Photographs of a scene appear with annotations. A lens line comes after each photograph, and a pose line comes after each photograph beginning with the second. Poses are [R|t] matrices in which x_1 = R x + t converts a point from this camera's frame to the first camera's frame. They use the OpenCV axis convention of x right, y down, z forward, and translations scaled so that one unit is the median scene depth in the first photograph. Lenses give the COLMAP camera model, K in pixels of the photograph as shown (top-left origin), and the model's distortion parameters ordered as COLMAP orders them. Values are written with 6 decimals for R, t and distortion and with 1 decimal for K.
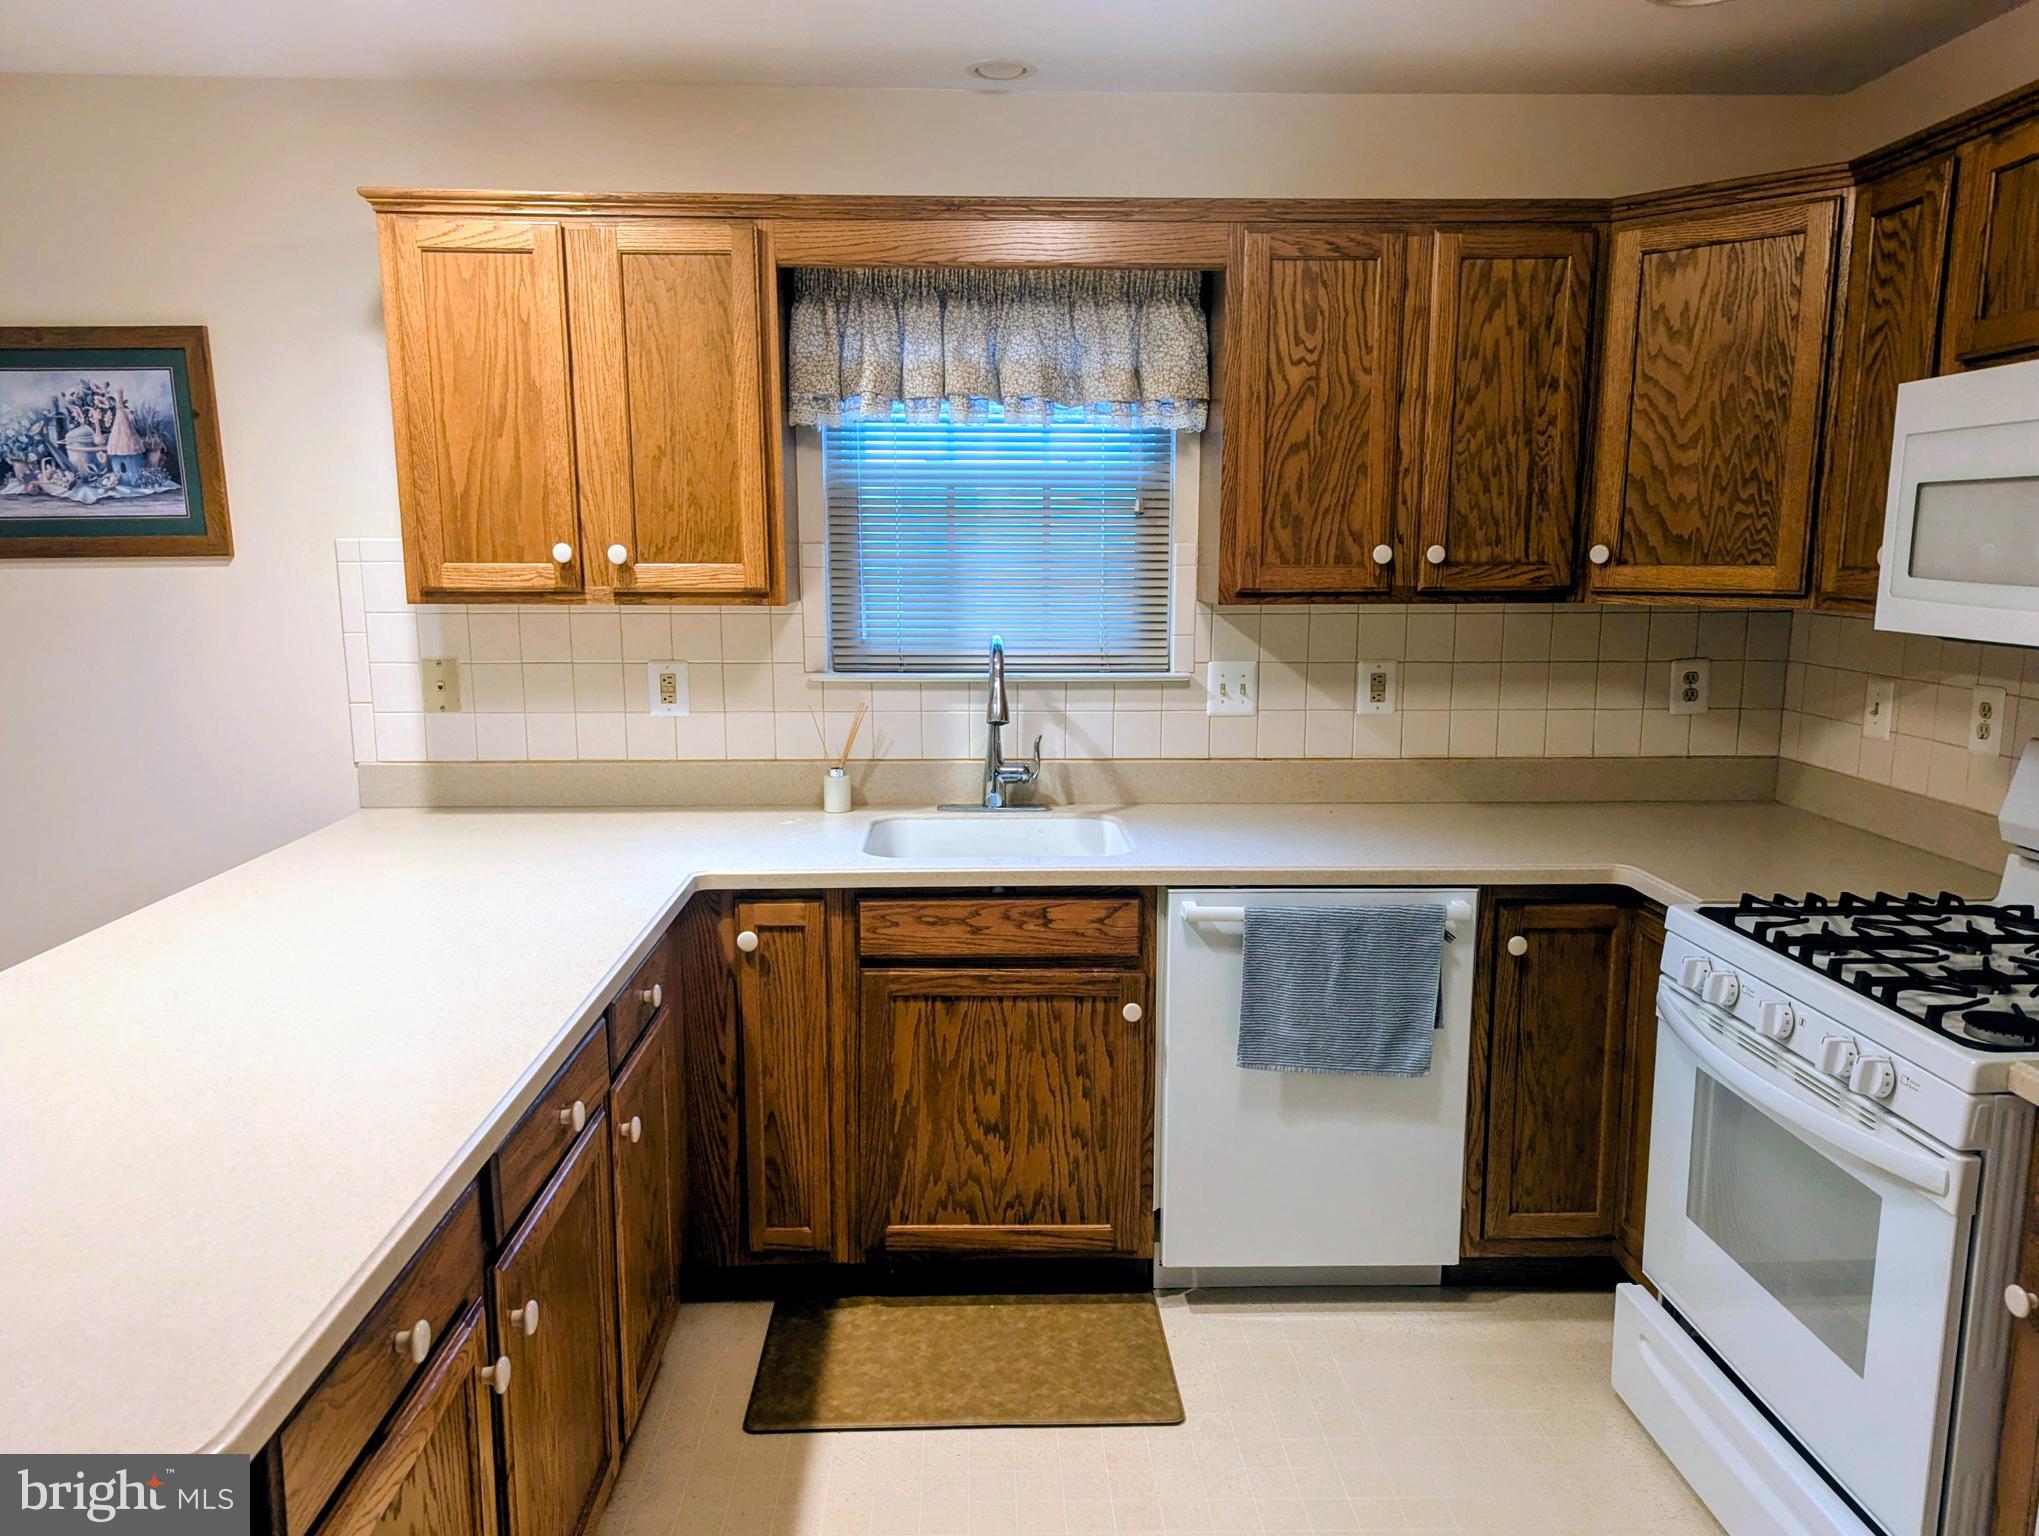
lens RADIAL K [[1435.3, 0, 1016.5], [0, 1435.3, 793.5], [0, 0, 1]] dist [0.056704, -0.059242]
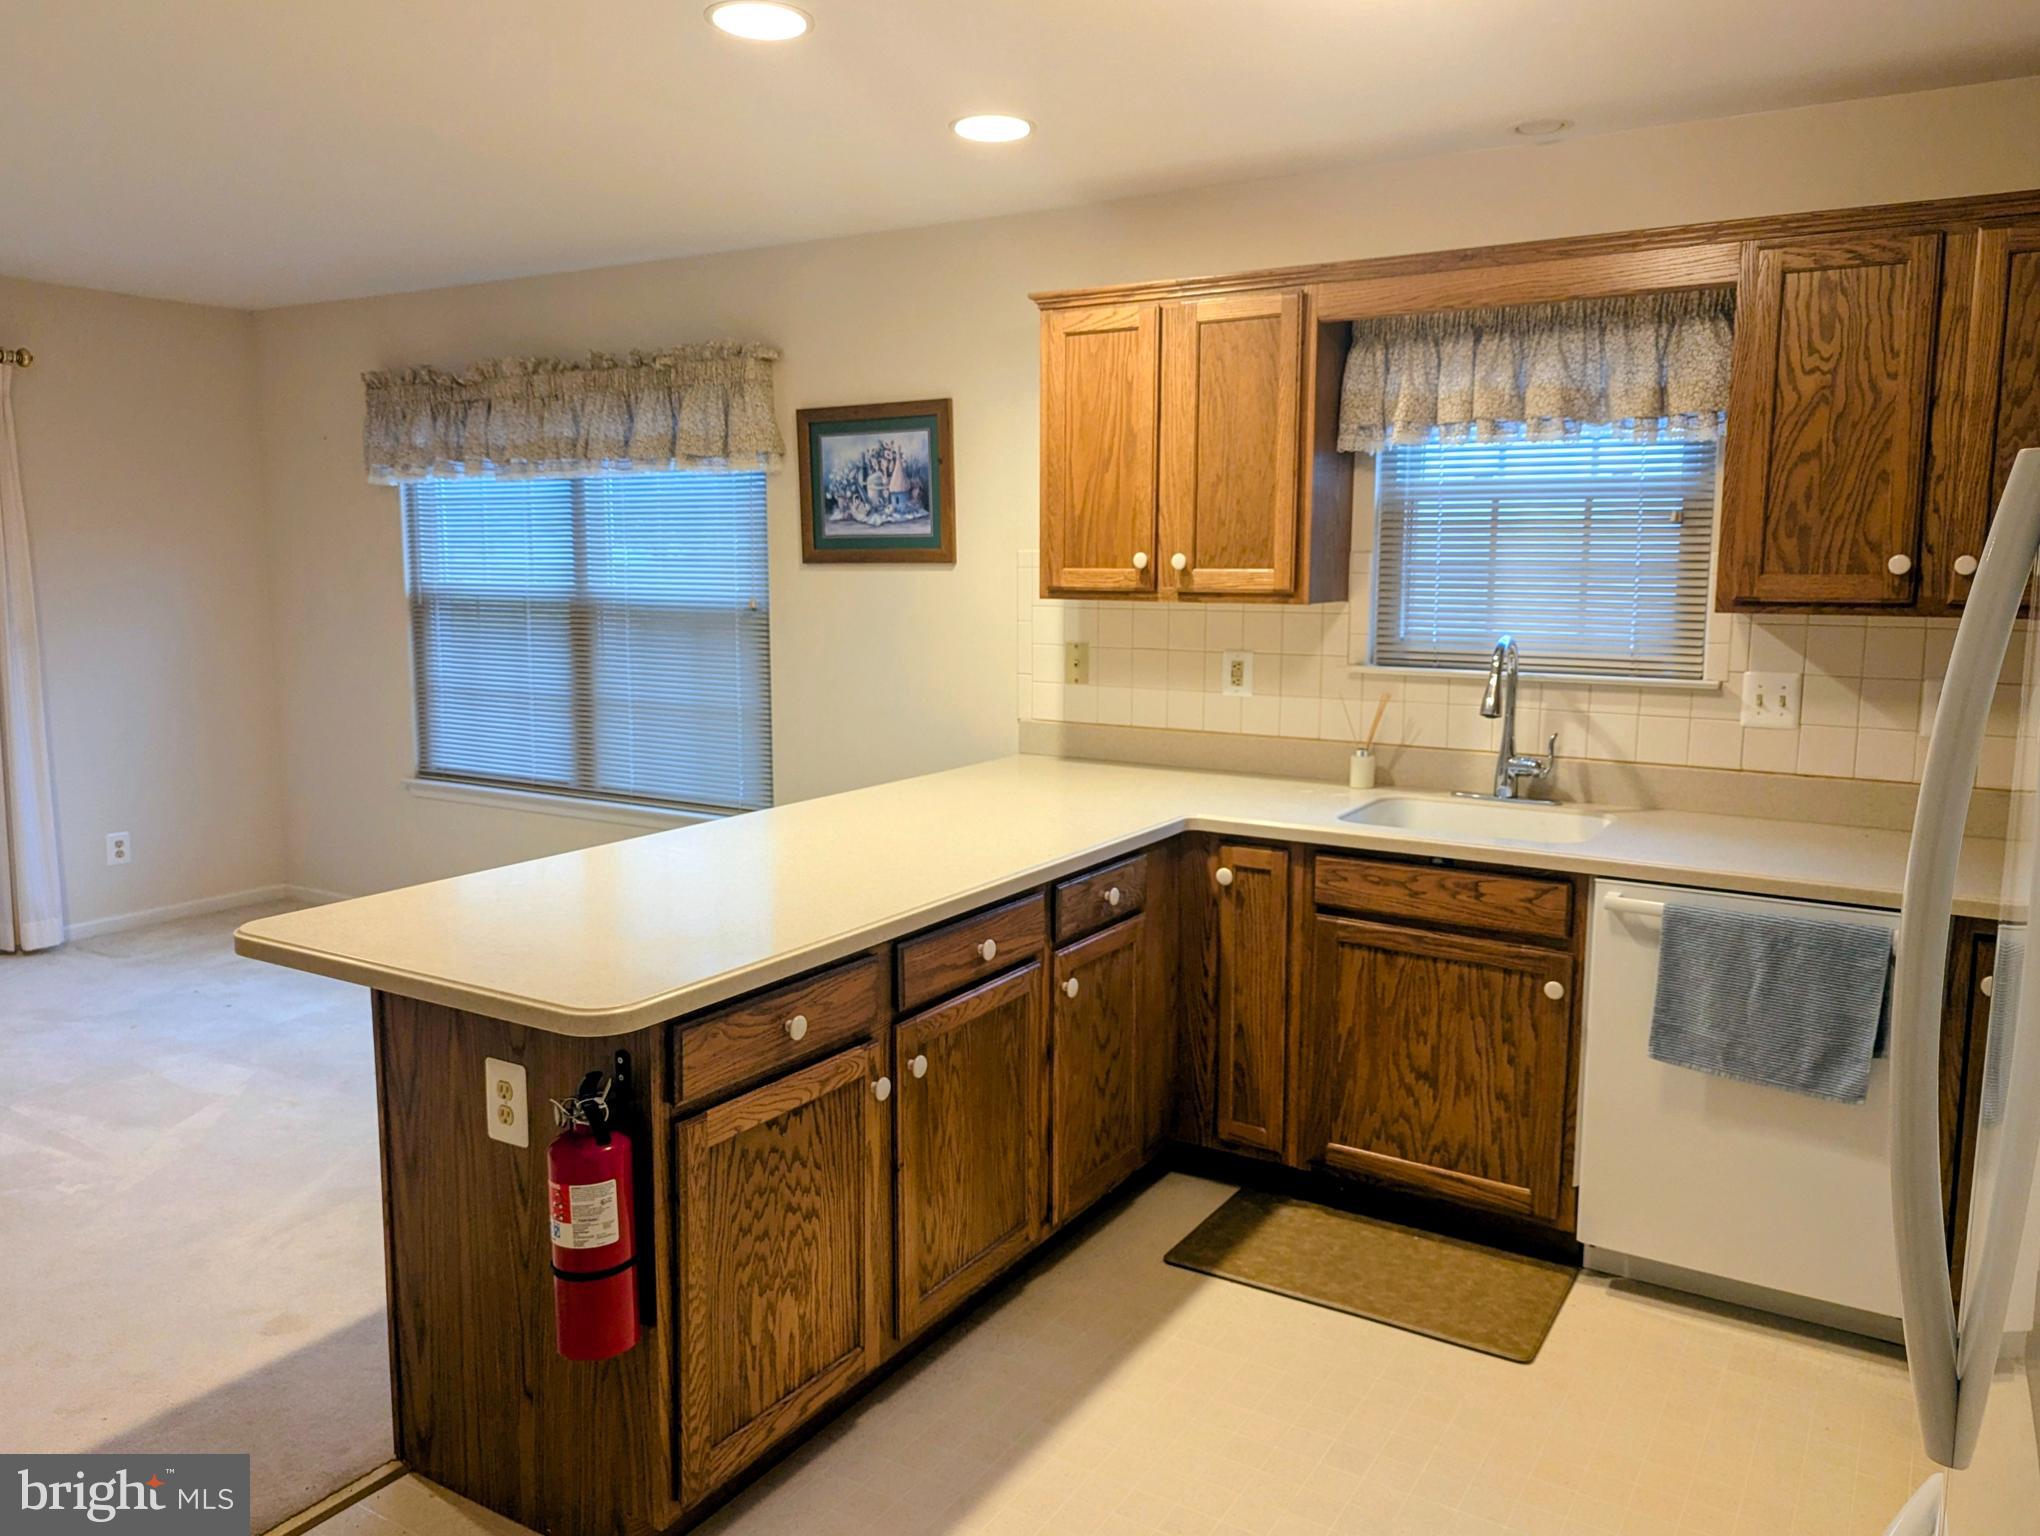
lens RADIAL K [[1483.1, 0, 1020.0], [0, 1483.1, 768.0], [0, 0, 1]] dist [0.034985, -0.047369]
pose [[0.831752, 0.081575, -0.549121, 0.330361], [-0.097449, 0.995241, 0.000243, 0.025654], [0.546527, 0.053309, 0.835743, -0.141896]]
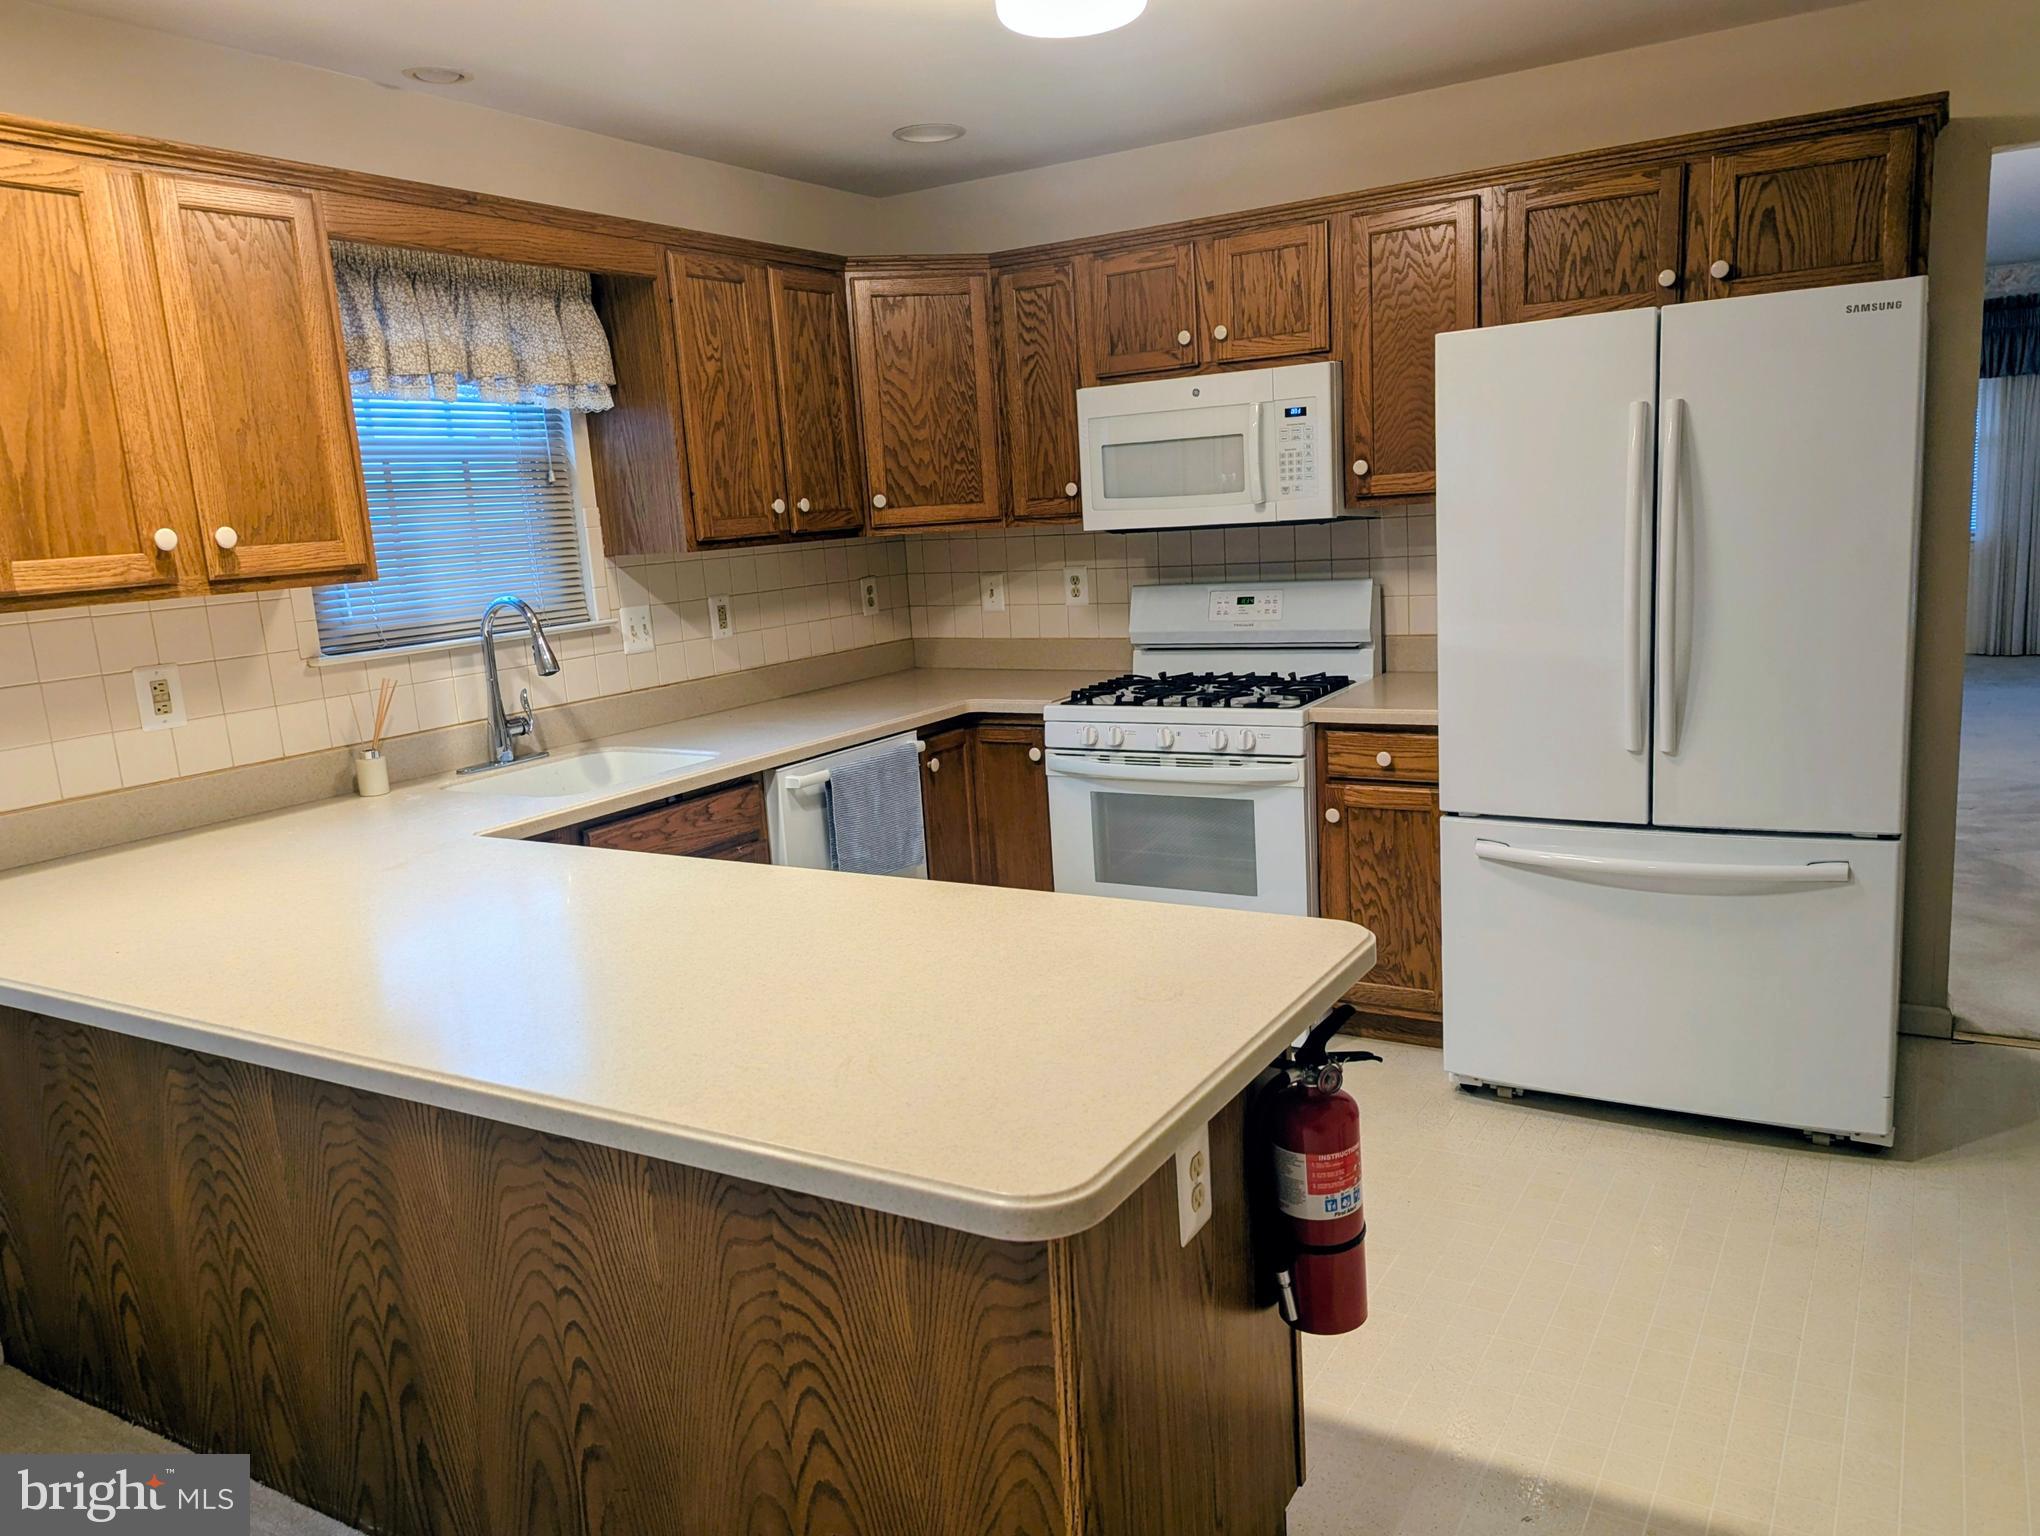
lens RADIAL K [[1478.5, 0, 1034.0], [0, 1478.5, 782.7], [0, 0, 1]] dist [0.051619, -0.049451]
pose [[0.537811, -0.194061, 0.820427, -0.806268], [0.203513, 0.974252, 0.097038, -0.002919], [-0.818133, 0.114780, 0.563457, 0.070003]]
